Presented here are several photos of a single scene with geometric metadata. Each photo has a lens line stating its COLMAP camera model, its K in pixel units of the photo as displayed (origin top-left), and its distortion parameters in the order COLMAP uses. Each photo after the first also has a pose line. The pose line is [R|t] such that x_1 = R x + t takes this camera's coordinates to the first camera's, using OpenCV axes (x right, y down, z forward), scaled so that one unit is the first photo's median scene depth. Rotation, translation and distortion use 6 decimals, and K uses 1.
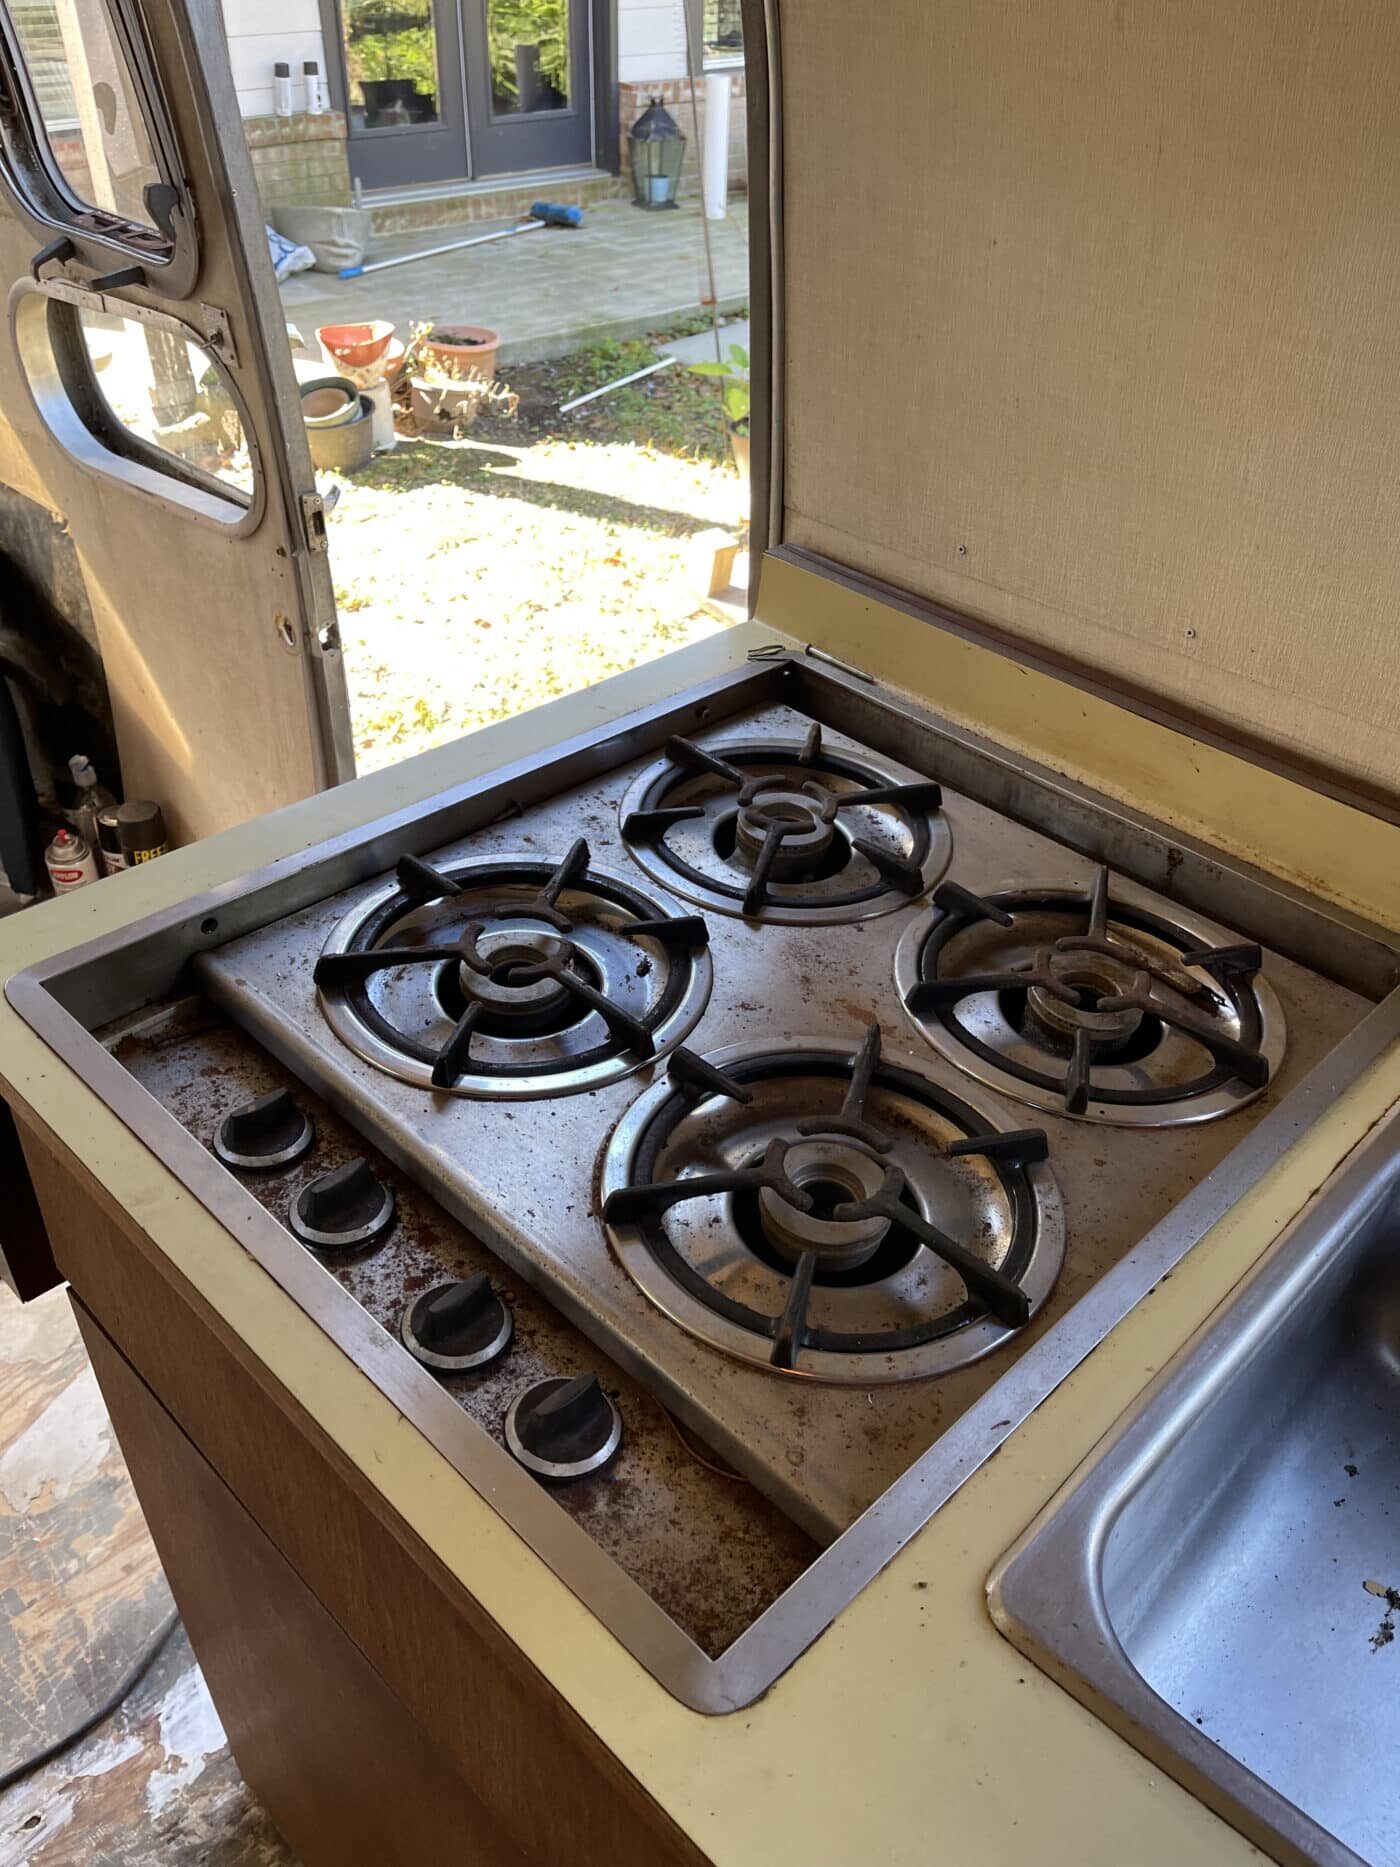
lens RADIAL K [[1409.7, 0, 731.5], [0, 1409.7, 961.8], [0, 0, 1]] dist [0.063296, -0.091263]
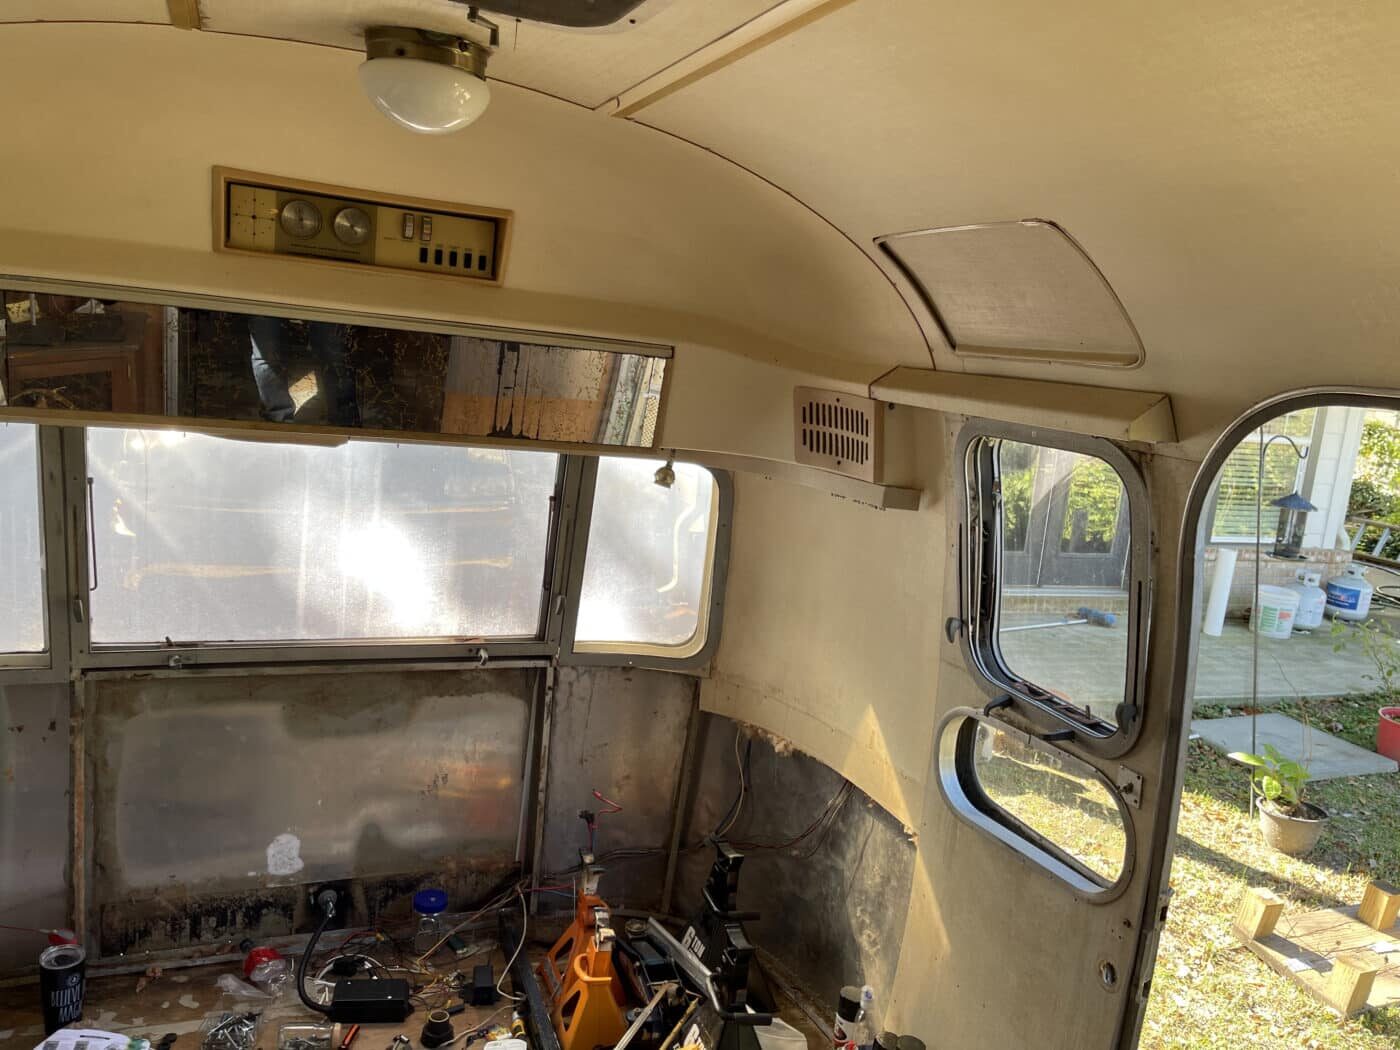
lens RADIAL K [[1057.1, 0, 704.9], [0, 1057.1, 529.9], [0, 0, 1]] dist [0.063296, -0.091263]
pose [[0.914018, 0.125357, -0.385820, -0.098379], [-0.298798, 0.851314, -0.431258, -0.009140], [0.274393, 0.509460, 0.815573, -0.061526]]
